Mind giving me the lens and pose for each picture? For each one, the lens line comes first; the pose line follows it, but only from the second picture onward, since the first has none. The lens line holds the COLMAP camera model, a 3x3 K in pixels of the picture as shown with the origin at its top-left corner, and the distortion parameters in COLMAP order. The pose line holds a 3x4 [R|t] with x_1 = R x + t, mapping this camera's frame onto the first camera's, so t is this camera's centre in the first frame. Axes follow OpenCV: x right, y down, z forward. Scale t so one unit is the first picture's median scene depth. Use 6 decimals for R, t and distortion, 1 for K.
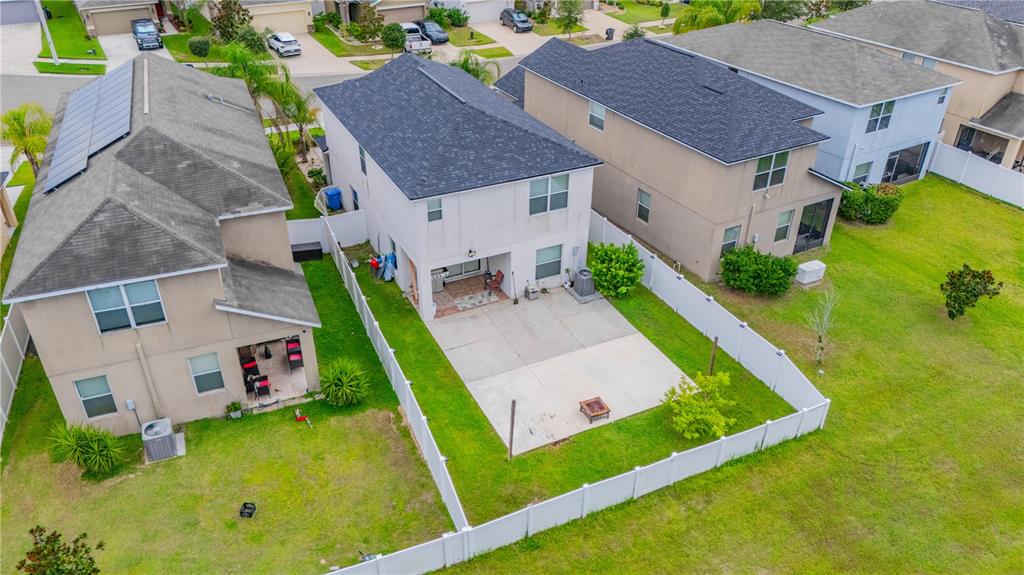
lens RADIAL K [[753.5, 0, 512.0], [0, 753.5, 287.5], [0, 0, 1]] dist [0.103377, -0.131928]
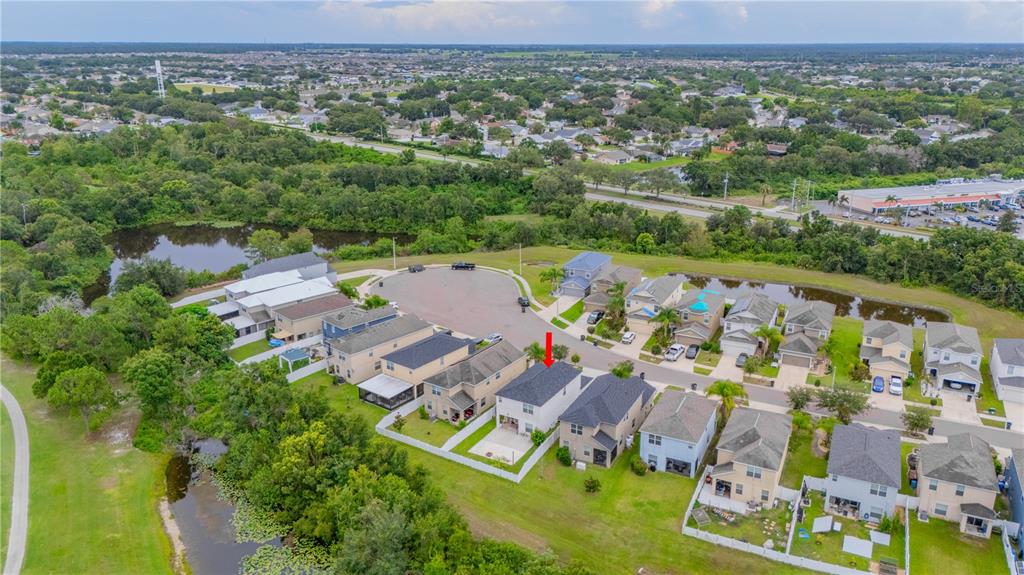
lens RADIAL K [[753.5, 0, 512.0], [0, 753.5, 287.5], [0, 0, 1]] dist [0.103377, -0.131928]
pose [[0.554389, 0.250119, -0.793784, 2.969927], [-0.433960, 0.900726, -0.019267, -0.586858], [0.710163, 0.355152, 0.607895, -1.630484]]
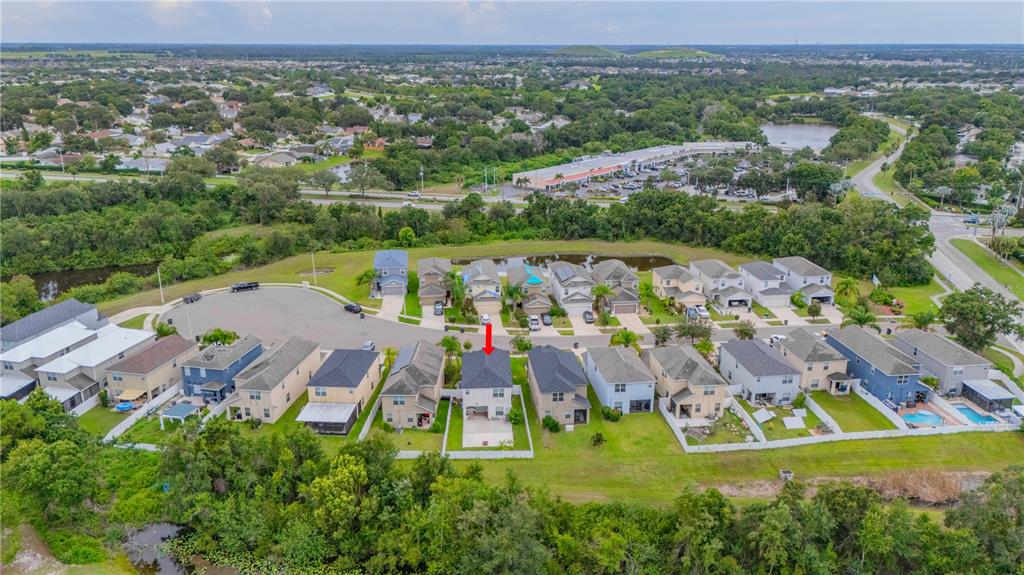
lens RADIAL K [[753.5, 0, 512.0], [0, 753.5, 287.5], [0, 0, 1]] dist [0.103377, -0.131928]
pose [[0.917122, 0.115424, -0.381528, 1.622394], [-0.203082, 0.958919, -0.198071, 0.119415], [0.342993, 0.259137, 0.902887, -2.793589]]
